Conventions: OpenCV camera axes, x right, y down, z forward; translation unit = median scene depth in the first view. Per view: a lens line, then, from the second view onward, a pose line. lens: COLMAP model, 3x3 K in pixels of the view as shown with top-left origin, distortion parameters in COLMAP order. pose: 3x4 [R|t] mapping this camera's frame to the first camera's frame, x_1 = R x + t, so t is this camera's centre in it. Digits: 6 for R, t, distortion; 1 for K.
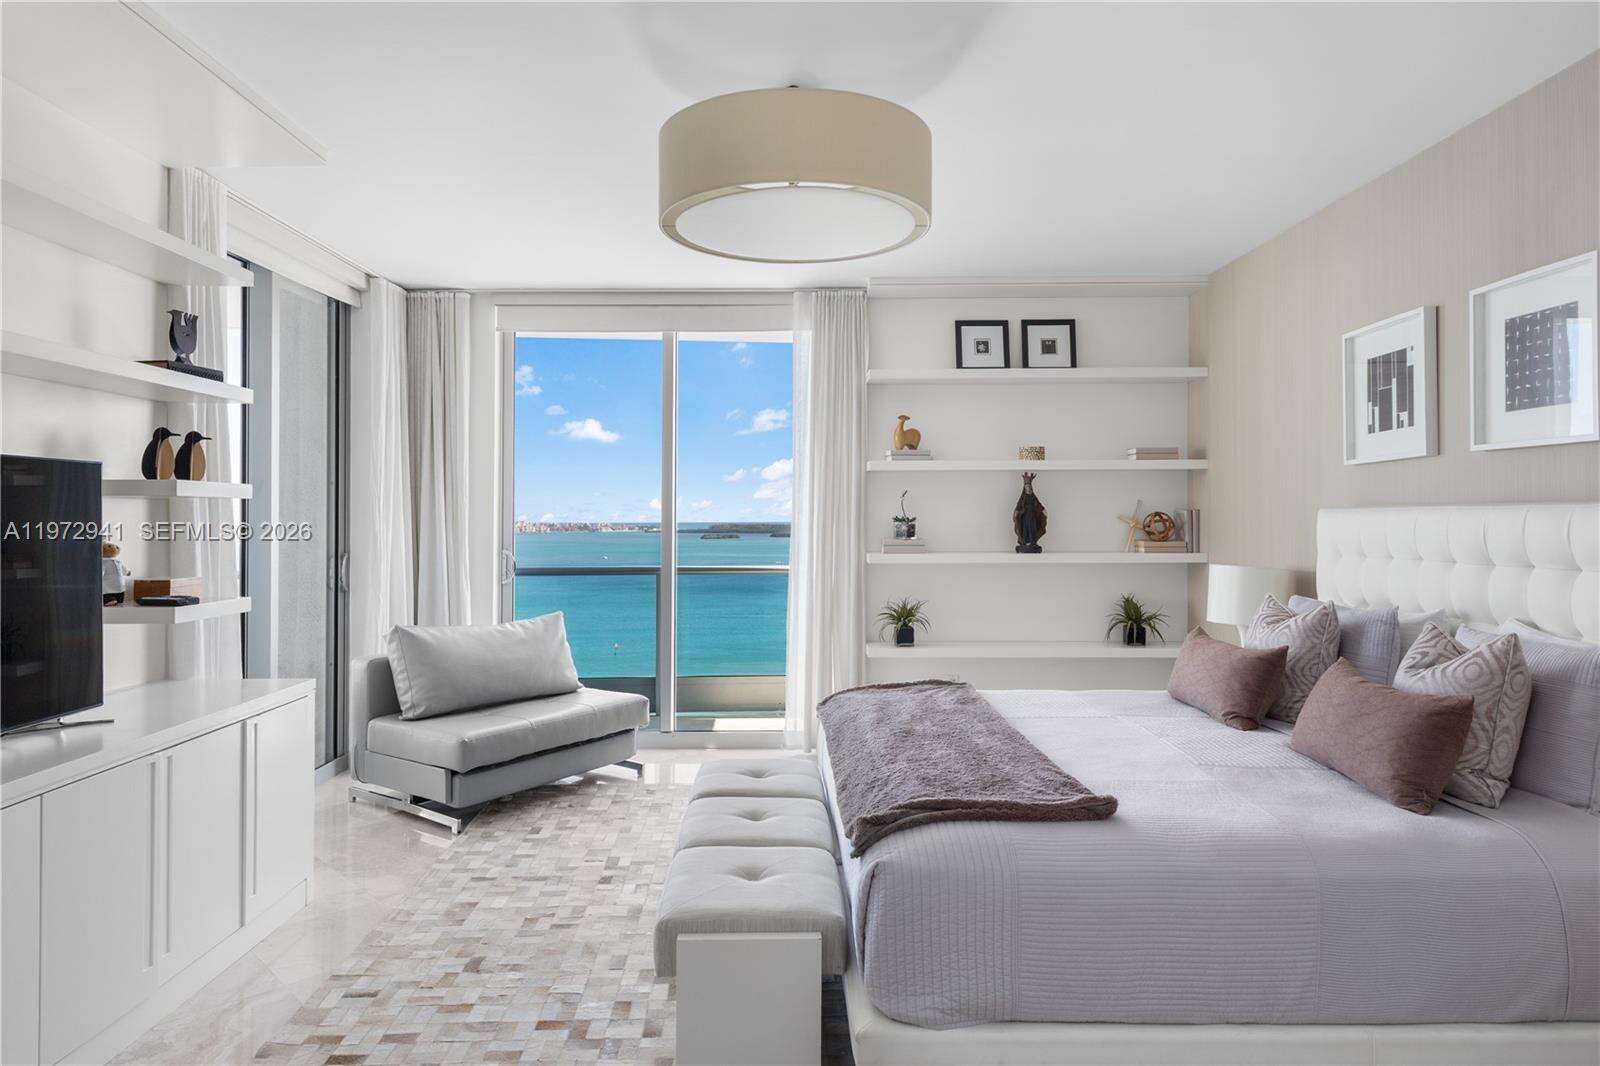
lens RADIAL K [[988.7, 0, 797.0], [0, 988.7, 521.3], [0, 0, 1]] dist [0.015462, -0.002581]
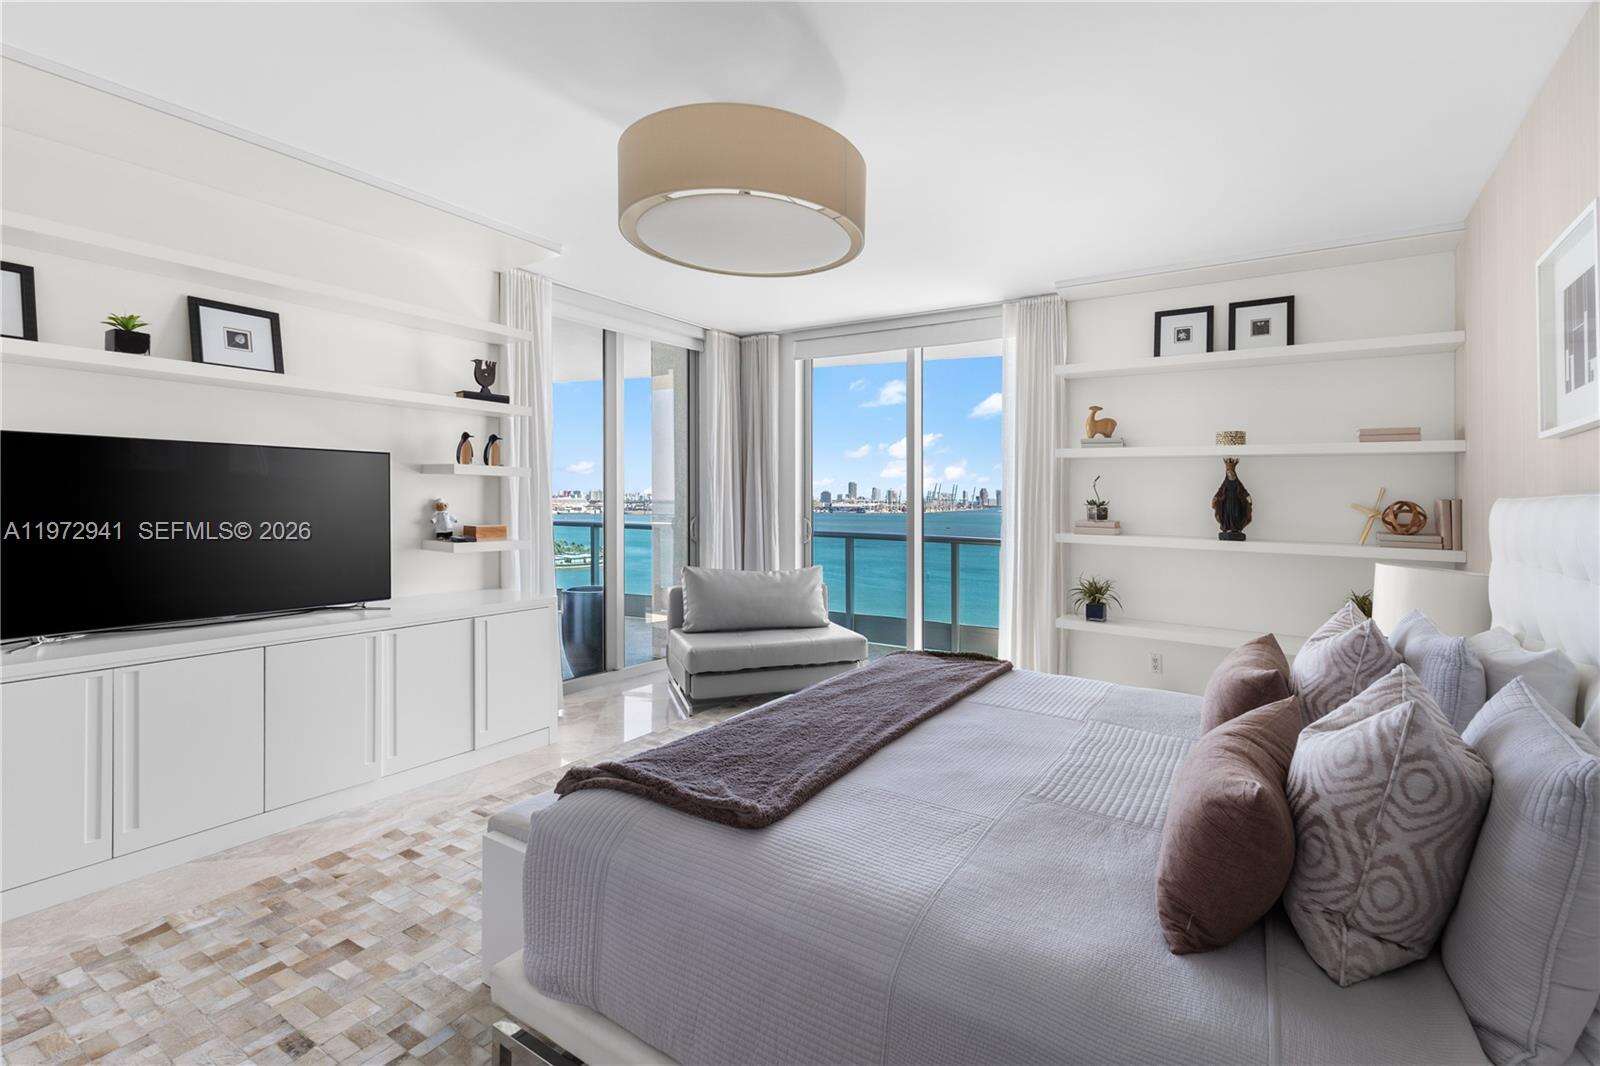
lens RADIAL K [[711.0, 0, 827.0], [0, 711.0, 496.5], [0, 0, 1]] dist [0.014066, 0.000421]
pose [[0.843386, 0.019098, -0.536968, 0.277603], [-0.023756, 0.999716, -0.001757, -0.000546], [0.536782, 0.014238, 0.843601, 0.190337]]
